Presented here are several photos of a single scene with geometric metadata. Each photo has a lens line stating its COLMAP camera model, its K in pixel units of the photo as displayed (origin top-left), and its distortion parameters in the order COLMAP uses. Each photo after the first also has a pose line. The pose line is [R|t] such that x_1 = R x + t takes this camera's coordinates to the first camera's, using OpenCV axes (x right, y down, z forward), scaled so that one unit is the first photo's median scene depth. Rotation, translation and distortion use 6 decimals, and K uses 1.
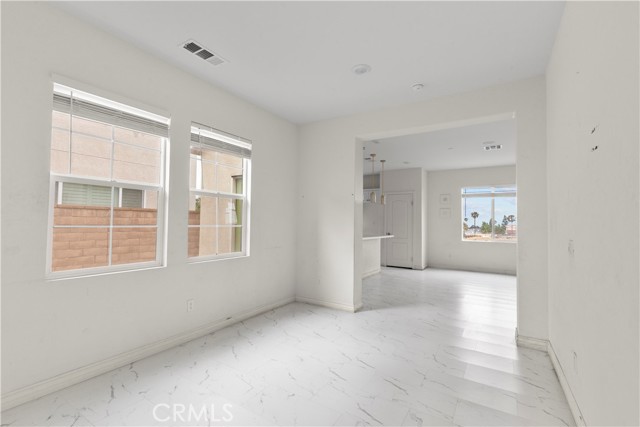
lens RADIAL K [[286.9, 0, 320.0], [0, 286.9, 213.5], [0, 0, 1]] dist [0.000432, -0.000532]
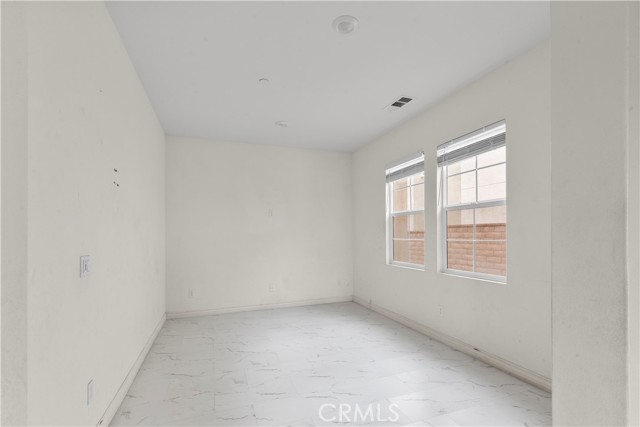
lens RADIAL K [[291.0, 0, 313.8], [0, 291.0, 229.1], [0, 0, 1]] dist [0.002794, 0.000186]
pose [[-0.626717, -0.008332, -0.779202, 0.736292], [0.038339, 0.998402, -0.041512, 0.029117], [0.778303, -0.055890, -0.625396, 1.319654]]
